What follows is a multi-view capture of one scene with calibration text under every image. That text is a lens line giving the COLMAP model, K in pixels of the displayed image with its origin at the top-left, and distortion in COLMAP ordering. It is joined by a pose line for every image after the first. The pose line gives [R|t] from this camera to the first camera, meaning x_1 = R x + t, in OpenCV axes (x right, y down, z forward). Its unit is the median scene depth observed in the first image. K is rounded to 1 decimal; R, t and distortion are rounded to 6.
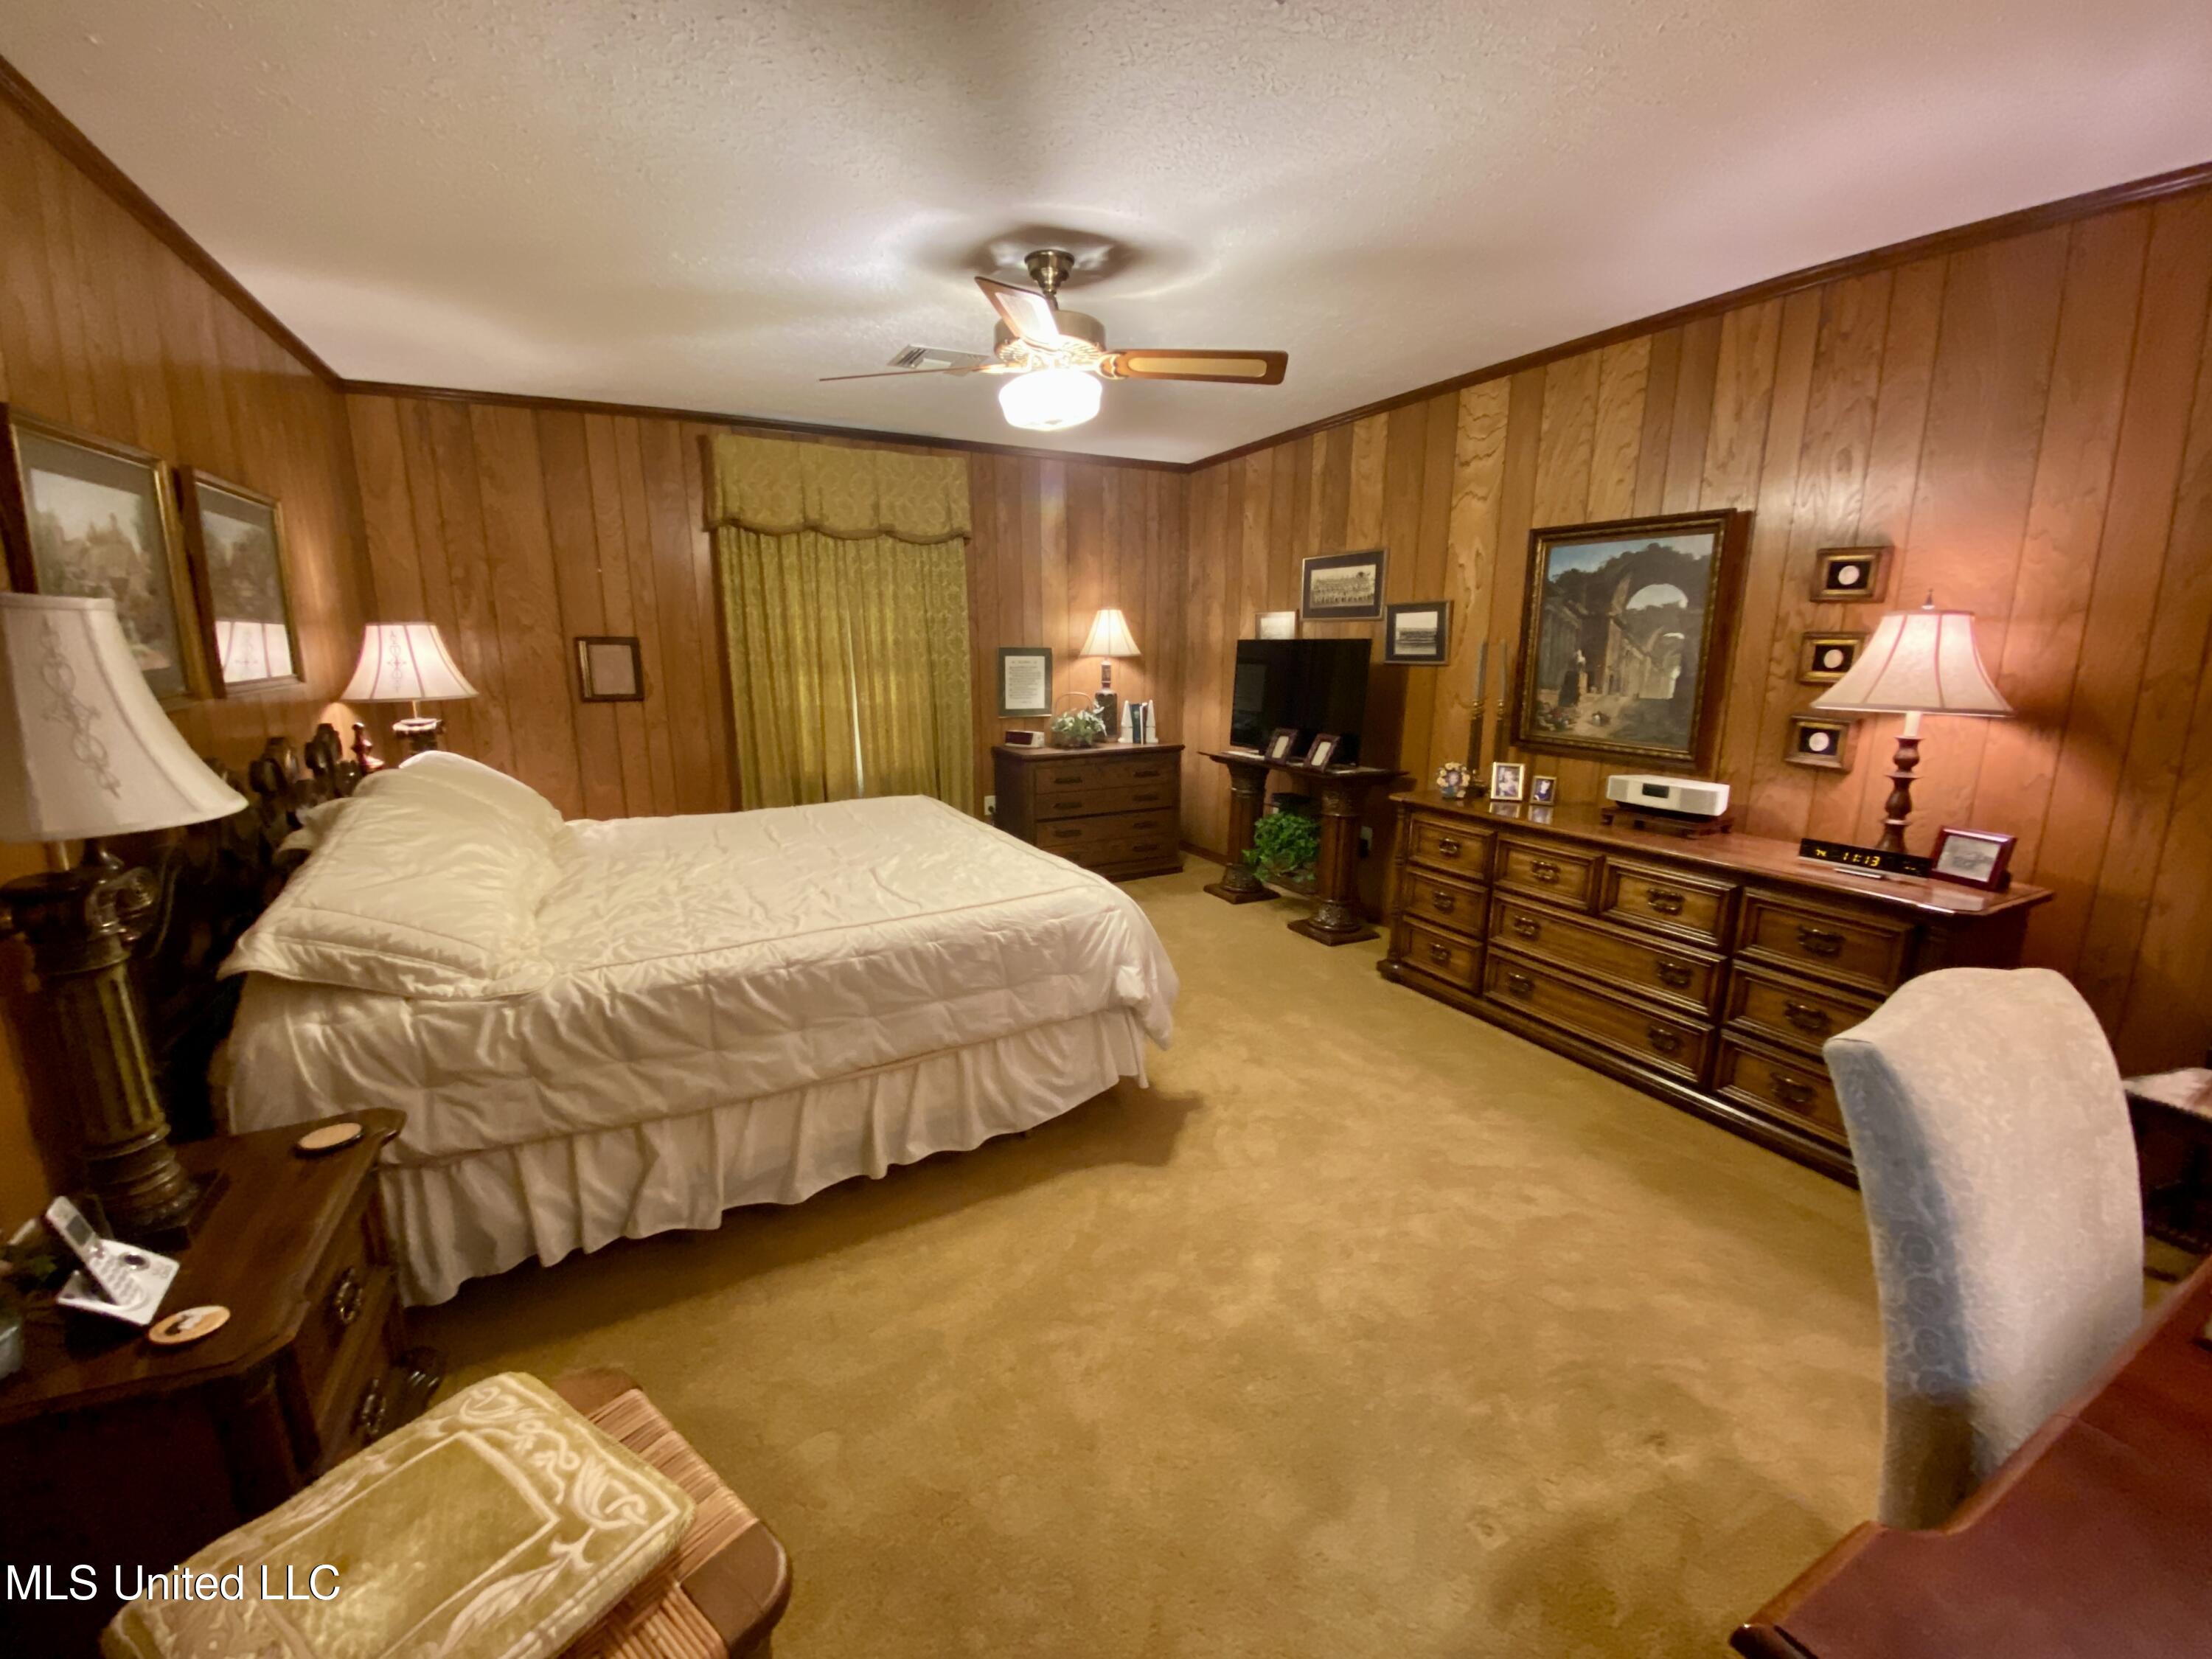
lens RADIAL K [[909.6, 0, 1109.9], [0, 909.6, 814.2], [0, 0, 1]] dist [0.001505, -0.000691]
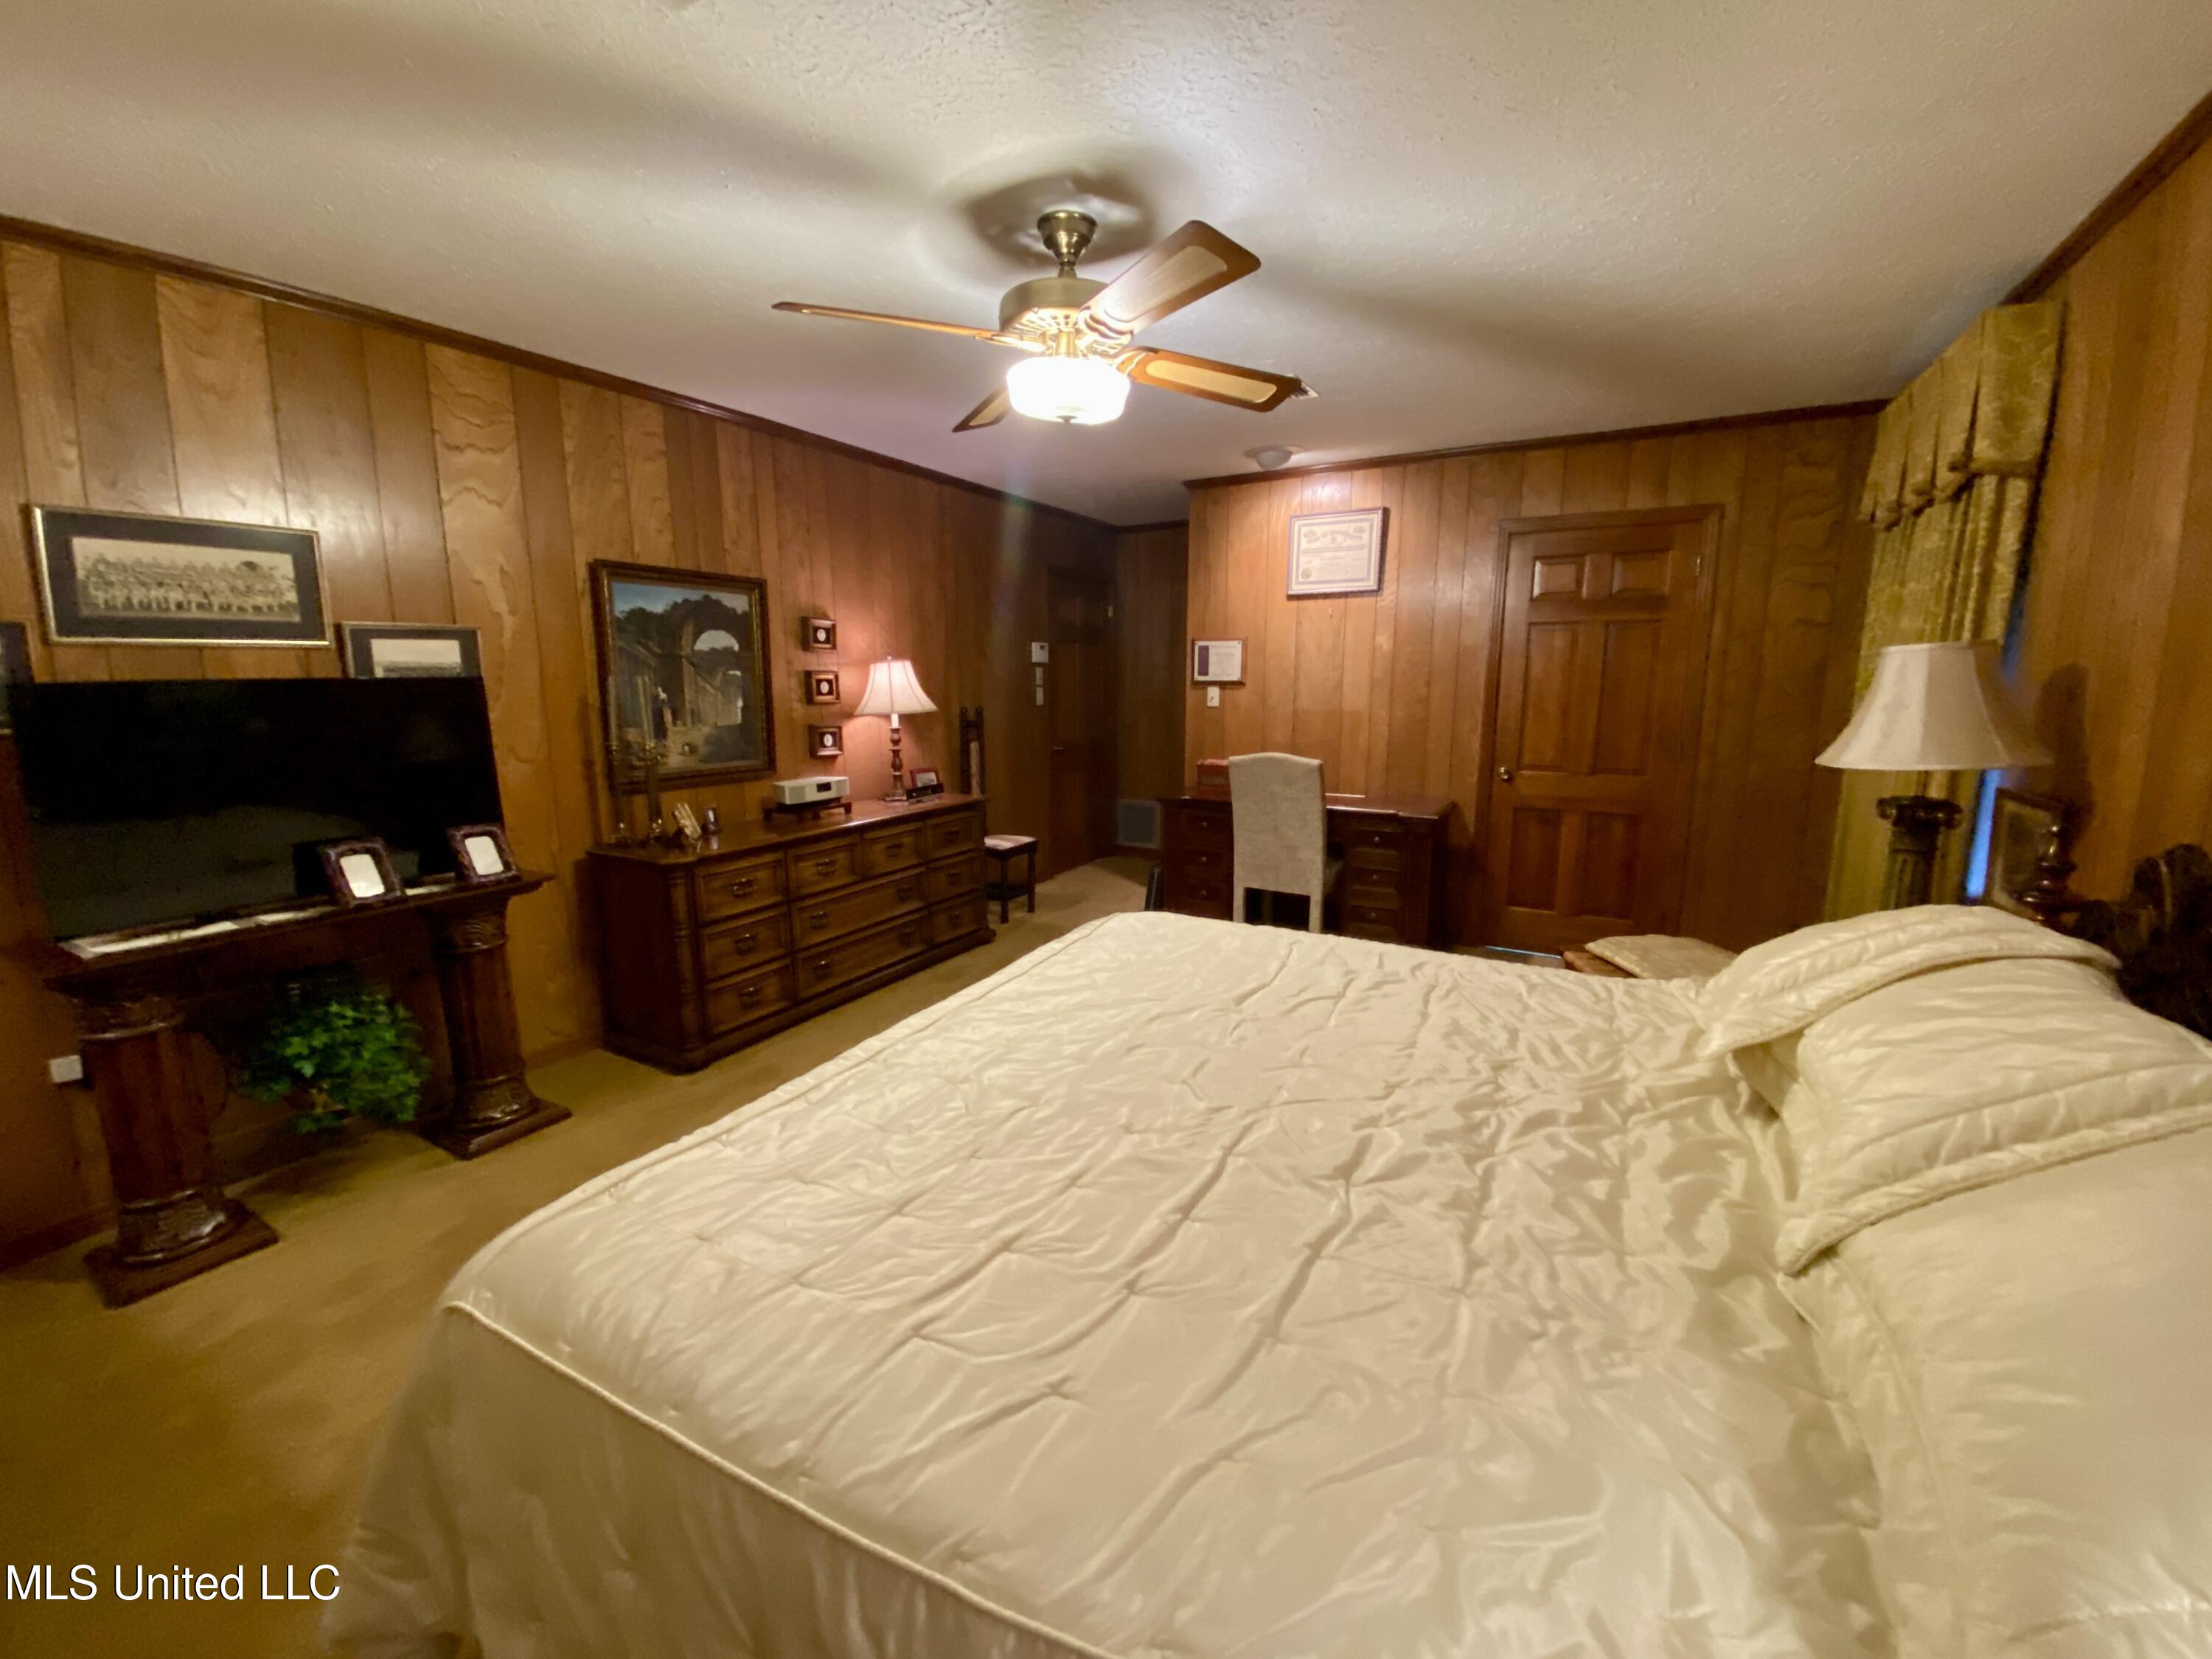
lens RADIAL K [[909.6, 0, 1103.0], [0, 909.6, 832.5], [0, 0, 1]] dist [0.001505, -0.000691]
pose [[-0.543064, -0.142732, 0.827471, -0.666825], [0.166910, 0.947434, 0.272966, -0.231219], [-0.822935, 0.286351, -0.490694, 1.188046]]
